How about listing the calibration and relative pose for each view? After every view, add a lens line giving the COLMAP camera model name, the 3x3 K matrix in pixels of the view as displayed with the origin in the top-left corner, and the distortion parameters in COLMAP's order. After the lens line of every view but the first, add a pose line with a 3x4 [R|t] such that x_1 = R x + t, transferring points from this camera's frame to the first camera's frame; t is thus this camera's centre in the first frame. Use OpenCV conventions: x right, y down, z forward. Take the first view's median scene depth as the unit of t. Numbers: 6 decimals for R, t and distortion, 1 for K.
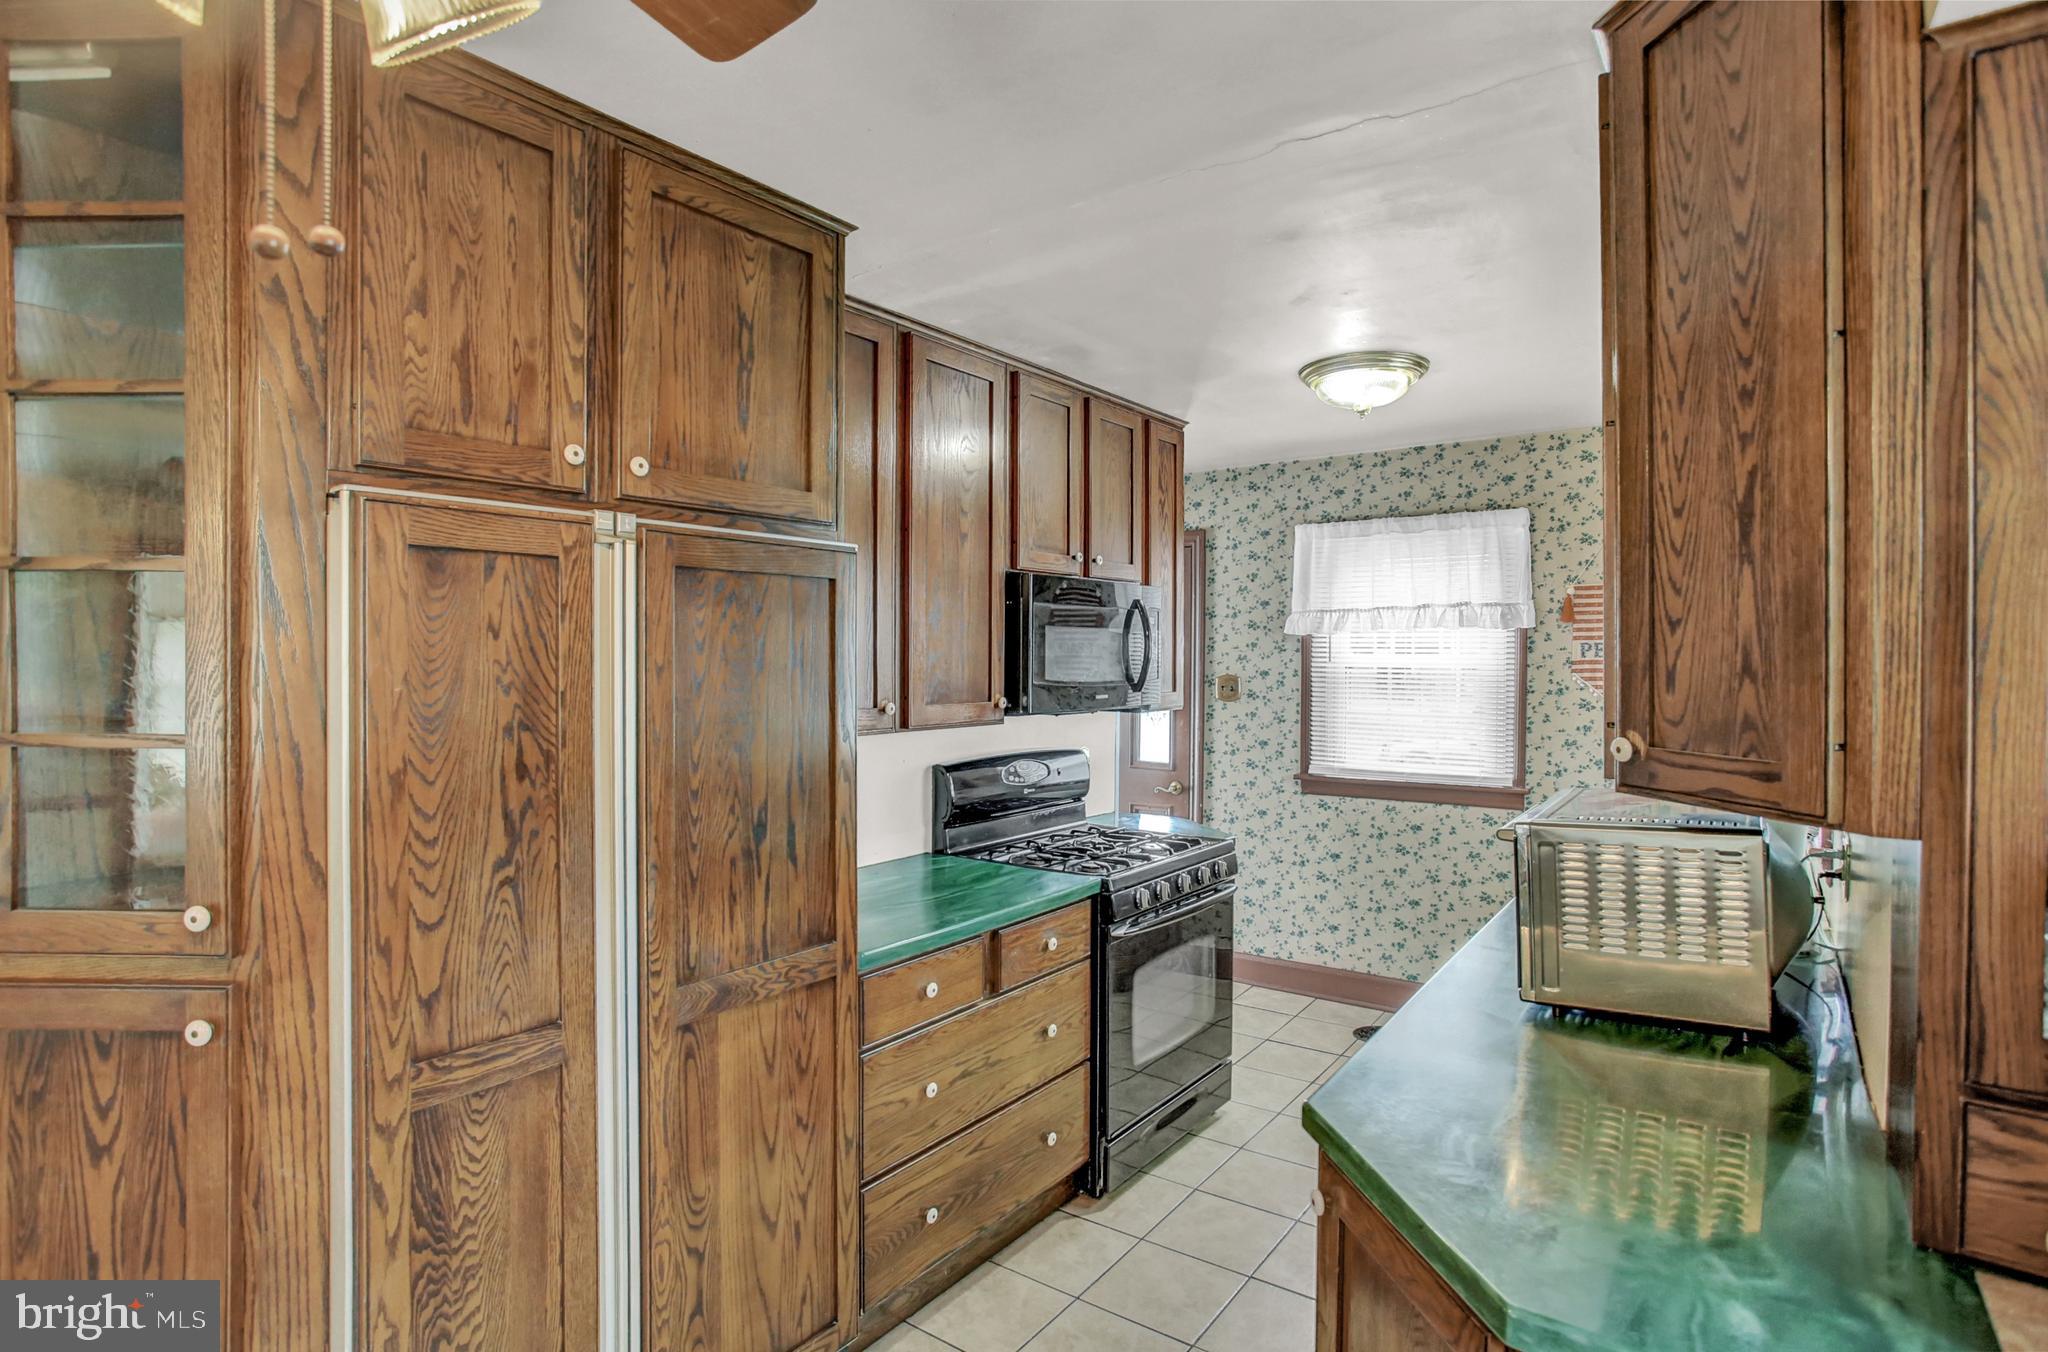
lens RADIAL K [[1038.0, 0, 1018.0], [0, 1038.0, 656.6], [0, 0, 1]] dist [-0.063937, 0.033228]
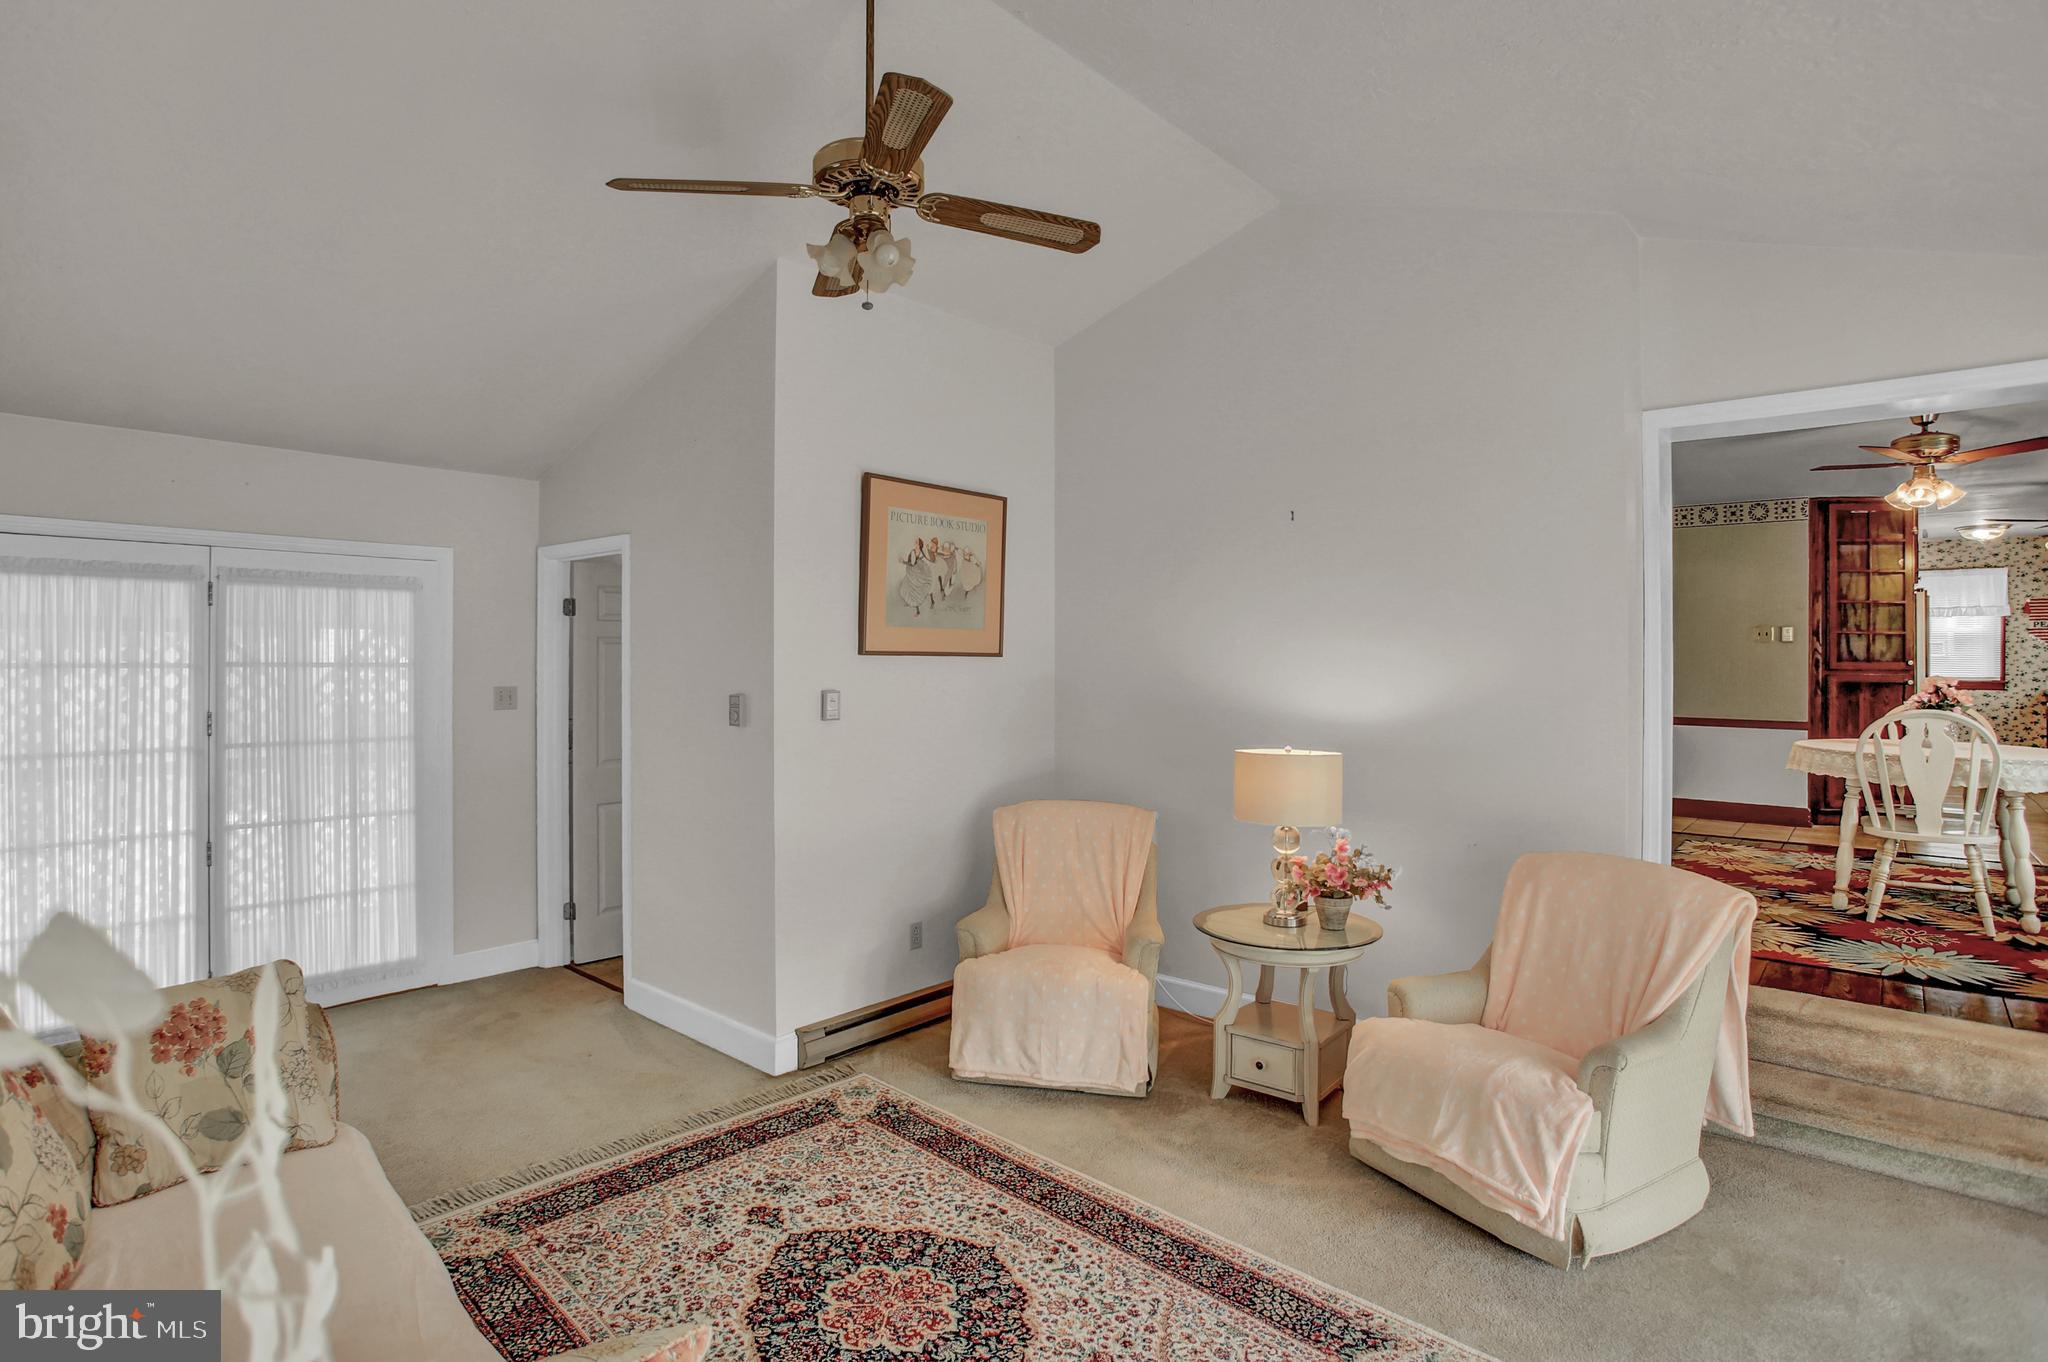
lens RADIAL K [[1057.1, 0, 1019.8], [0, 1057.1, 645.6], [0, 0, 1]] dist [-0.064211, 0.029241]
pose [[0.996713, 0.001206, -0.081007, -1.676819], [-0.001696, 0.999981, -0.005969, 0.062703], [0.080998, 0.006087, 0.996696, -1.647041]]
